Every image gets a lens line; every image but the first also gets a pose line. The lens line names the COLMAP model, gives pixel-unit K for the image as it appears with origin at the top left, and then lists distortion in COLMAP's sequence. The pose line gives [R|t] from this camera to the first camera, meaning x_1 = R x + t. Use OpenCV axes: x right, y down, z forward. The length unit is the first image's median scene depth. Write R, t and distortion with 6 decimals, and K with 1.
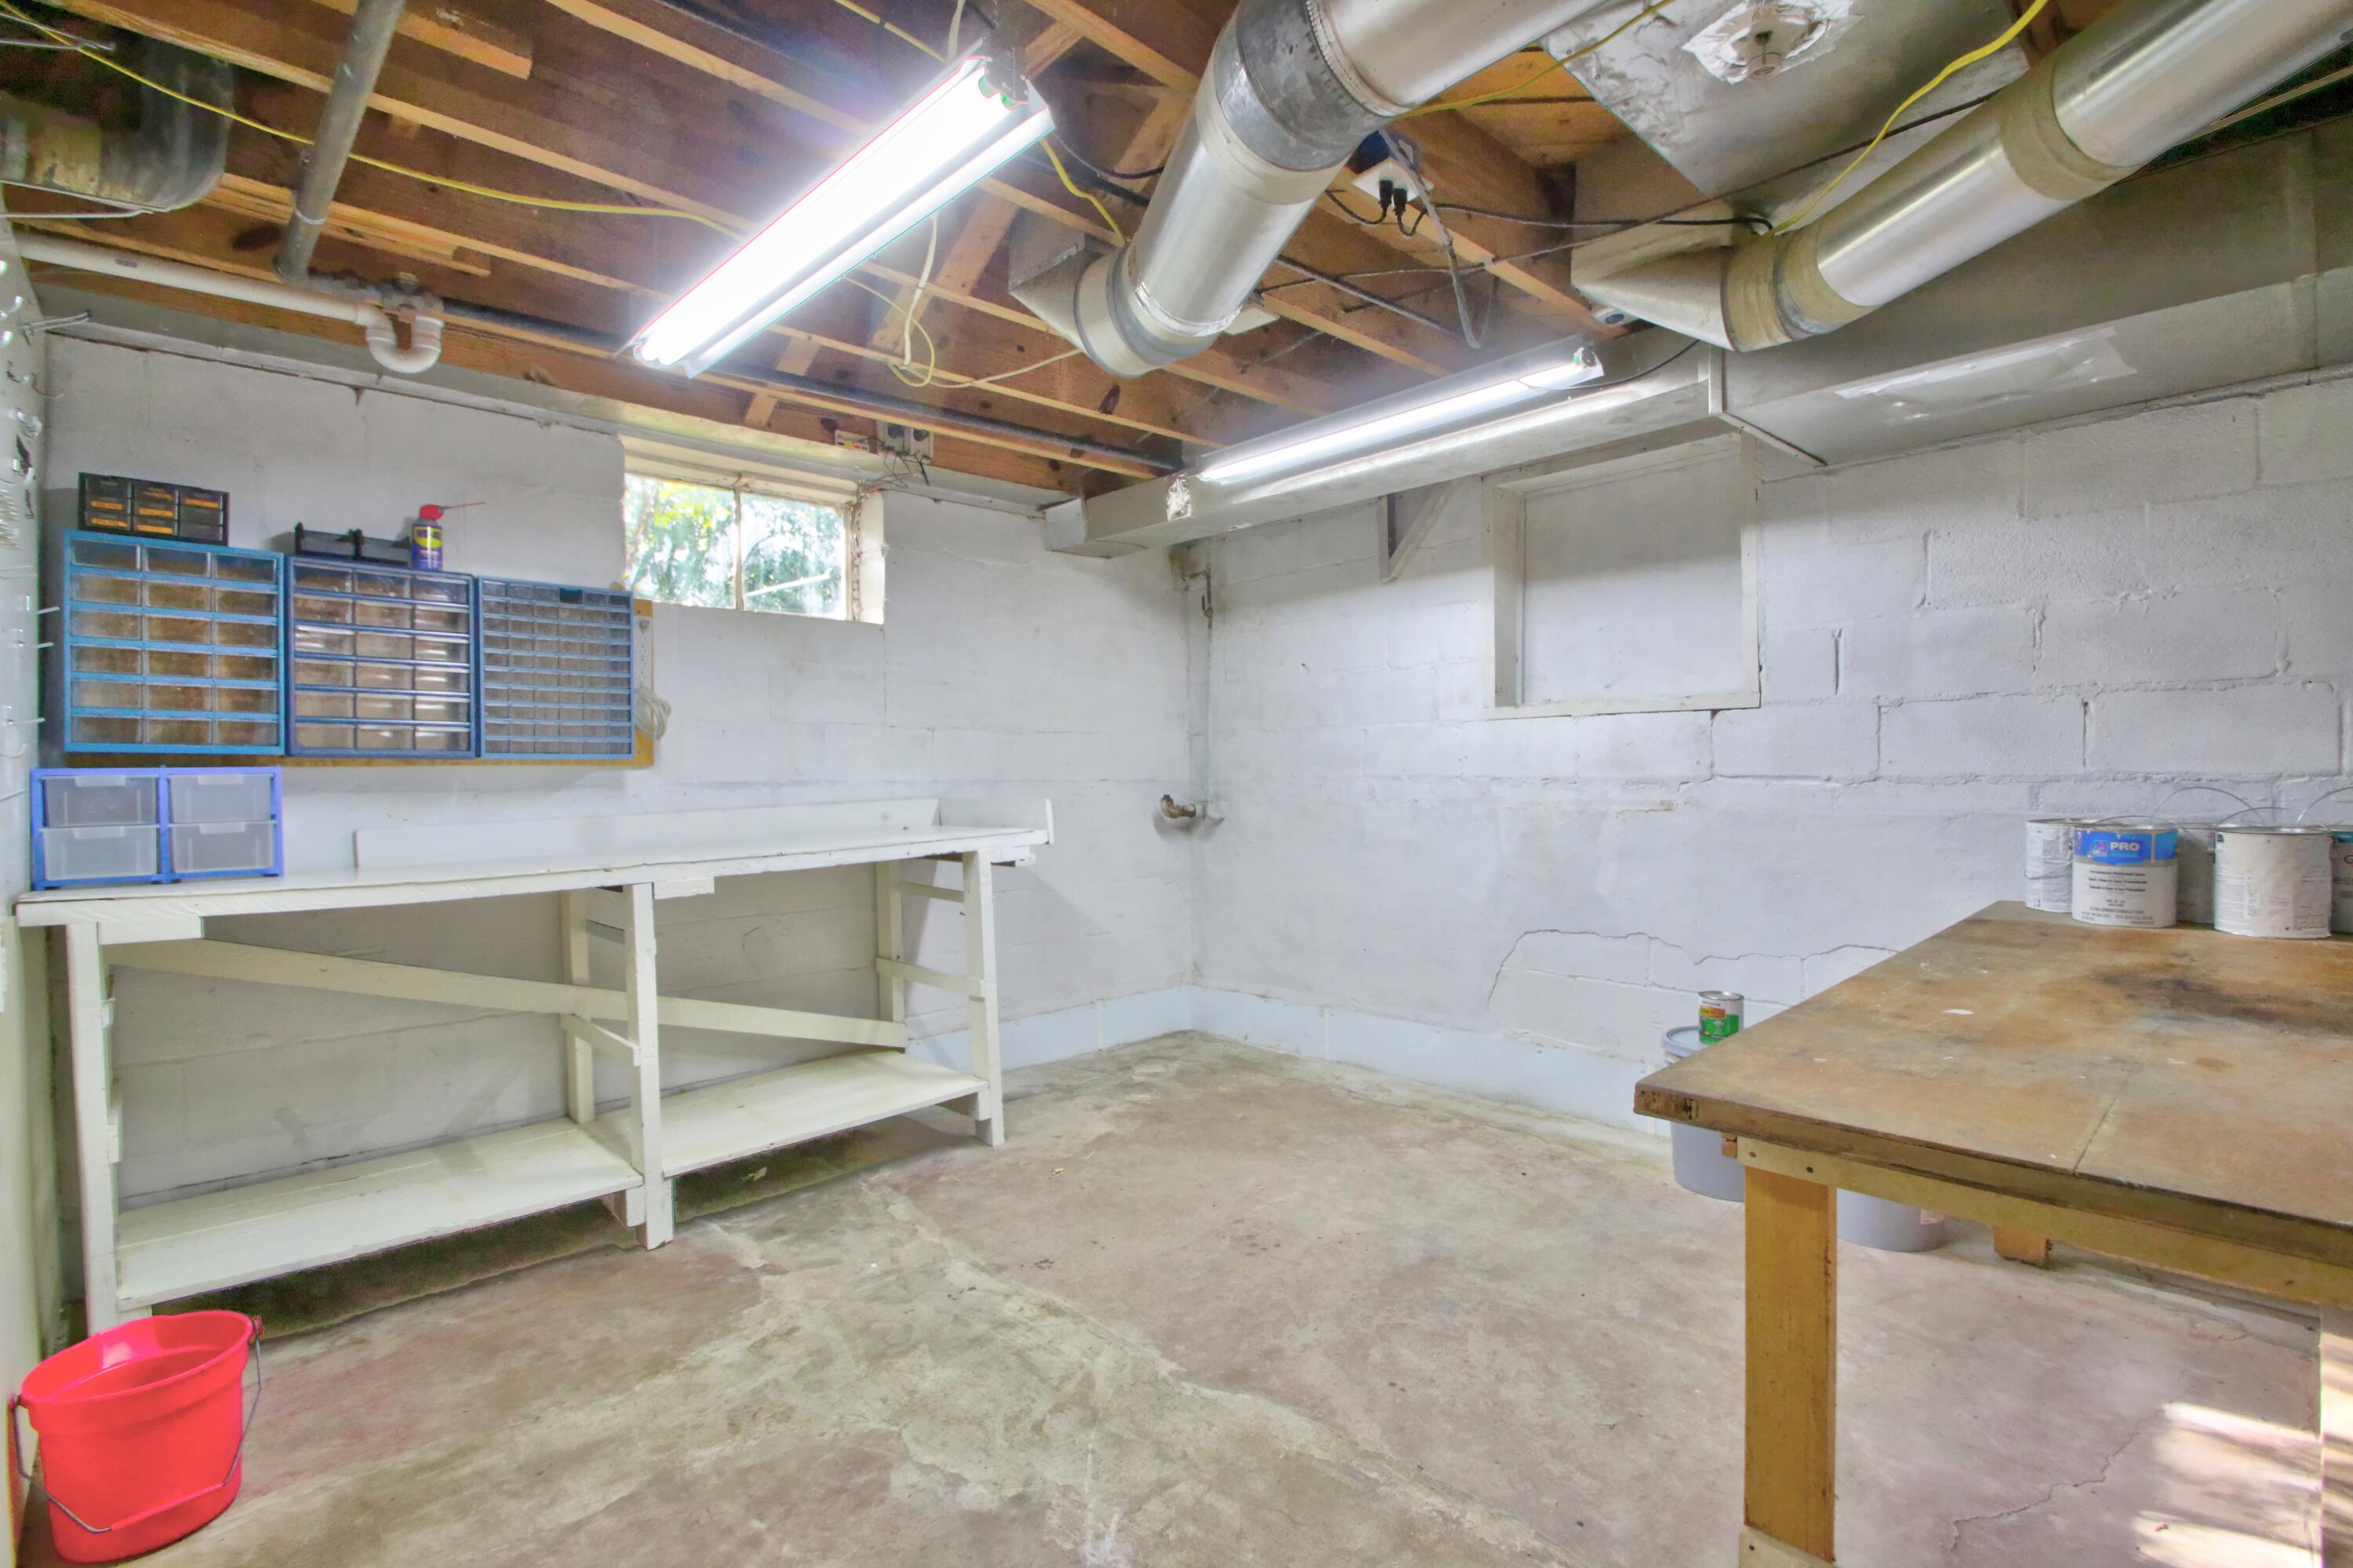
lens RADIAL K [[1082.1, 0, 1179.5], [0, 1082.1, 781.7], [0, 0, 1]] dist [-0.009056, -0.001360]
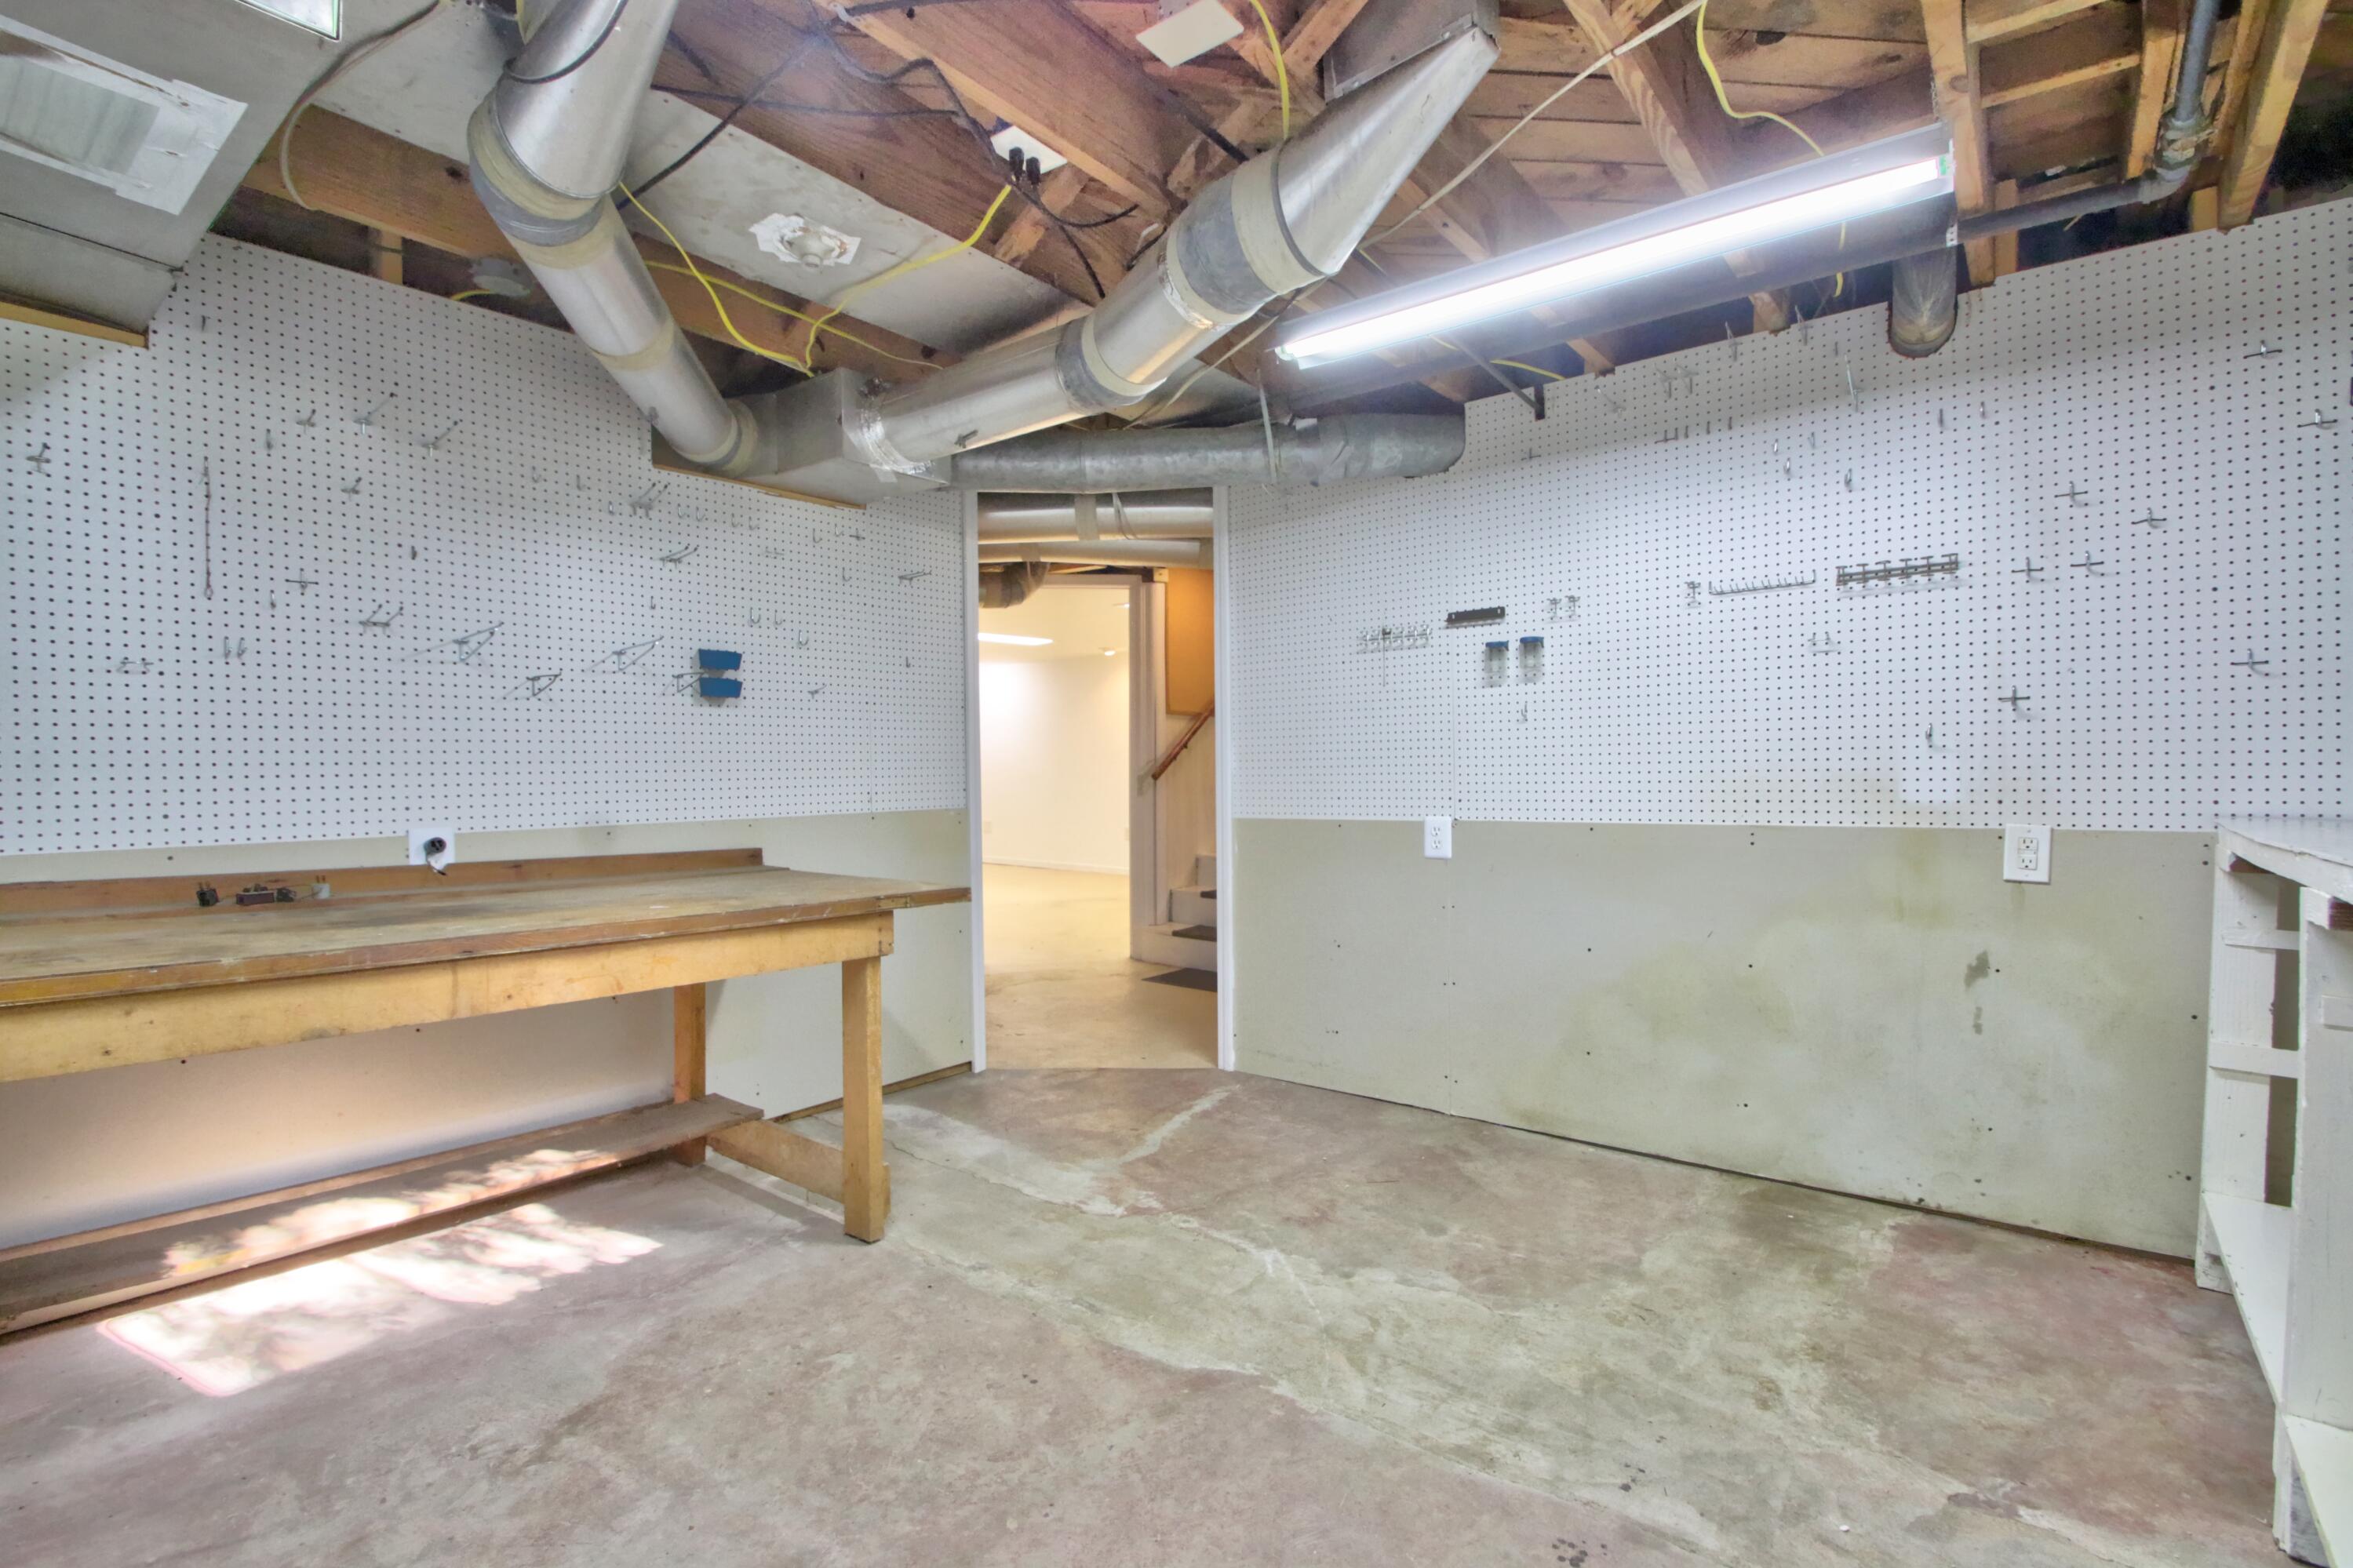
lens RADIAL K [[1081.9, 0, 1174.5], [0, 1081.9, 786.5], [0, 0, 1]] dist [-0.009056, -0.001360]
pose [[-0.991047, 0.018930, -0.132165, 0.186180], [0.016055, 0.999611, 0.022786, 0.027066], [0.132545, 0.020460, -0.990966, 1.879538]]
